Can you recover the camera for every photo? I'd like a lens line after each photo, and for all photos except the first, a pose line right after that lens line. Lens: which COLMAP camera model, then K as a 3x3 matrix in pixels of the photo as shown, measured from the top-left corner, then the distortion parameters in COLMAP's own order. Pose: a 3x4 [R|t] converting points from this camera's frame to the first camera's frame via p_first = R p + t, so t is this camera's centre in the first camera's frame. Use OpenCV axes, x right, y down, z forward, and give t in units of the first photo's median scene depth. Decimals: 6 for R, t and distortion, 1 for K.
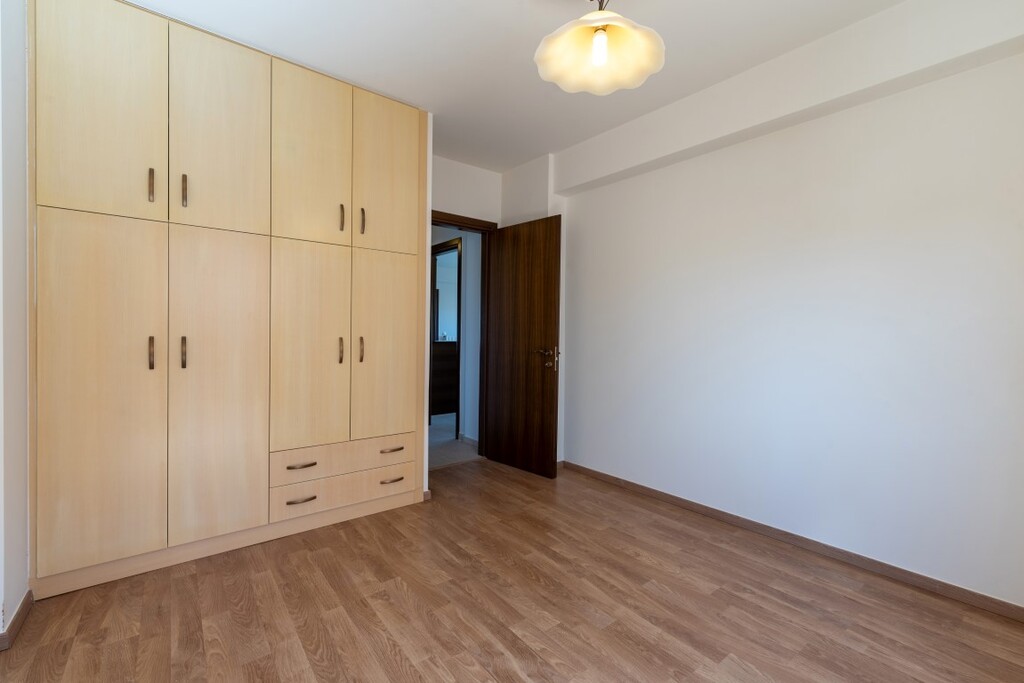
lens RADIAL K [[436.2, 0, 512.0], [0, 436.2, 341.5], [0, 0, 1]] dist [0.001372, -0.000105]
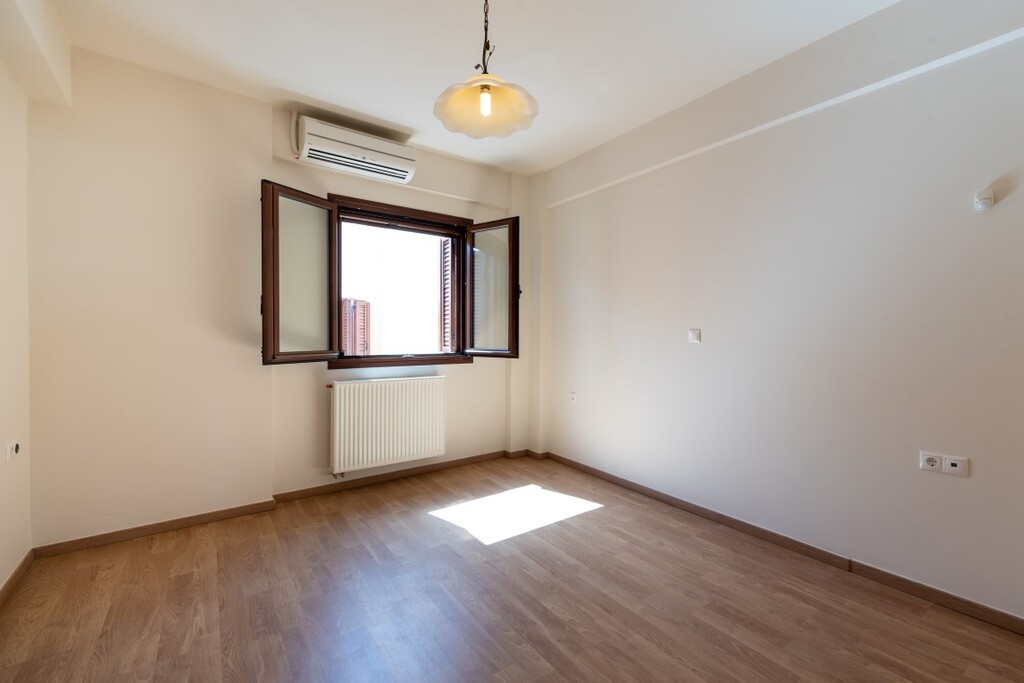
lens RADIAL K [[436.2, 0, 512.0], [0, 436.2, 341.5], [0, 0, 1]] dist [0.001372, -0.000105]
pose [[-0.998126, -0.016330, 0.058979, 0.028614], [-0.014515, 0.999411, 0.031083, -0.025168], [-0.059452, 0.030169, -0.997775, 1.450789]]
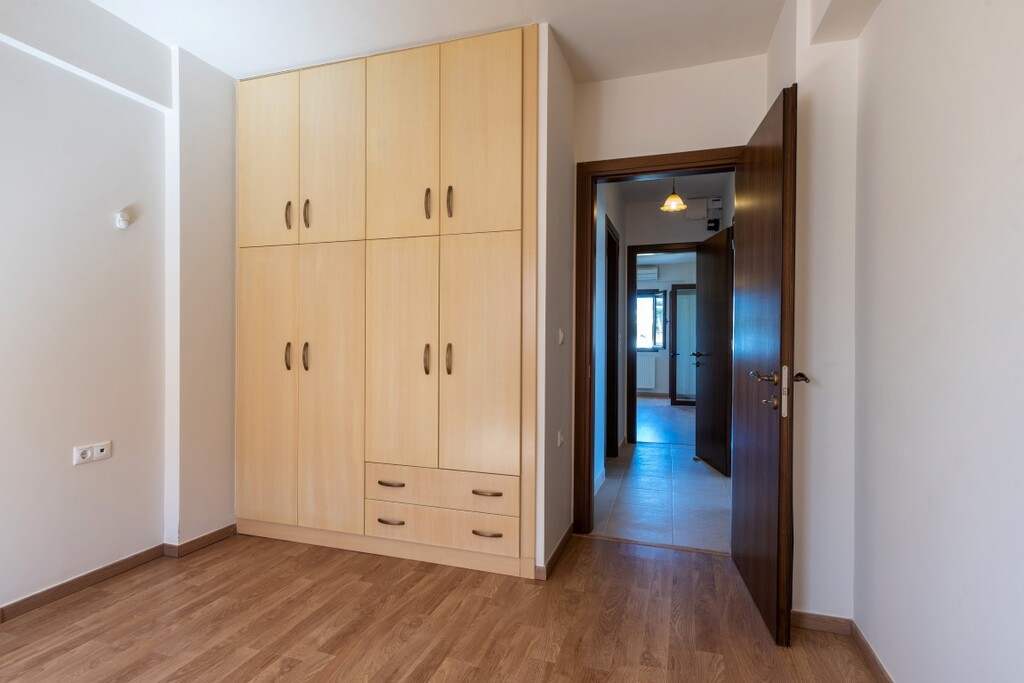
lens RADIAL K [[493.3, 0, 526.3], [0, 493.3, 342.1], [0, 0, 1]] dist [0.004096, 0.000723]
pose [[0.556065, -0.004204, -0.831128, 0.605494], [-0.013654, 0.999806, -0.014192, -0.002403], [0.831027, 0.019240, 0.555900, 0.732786]]
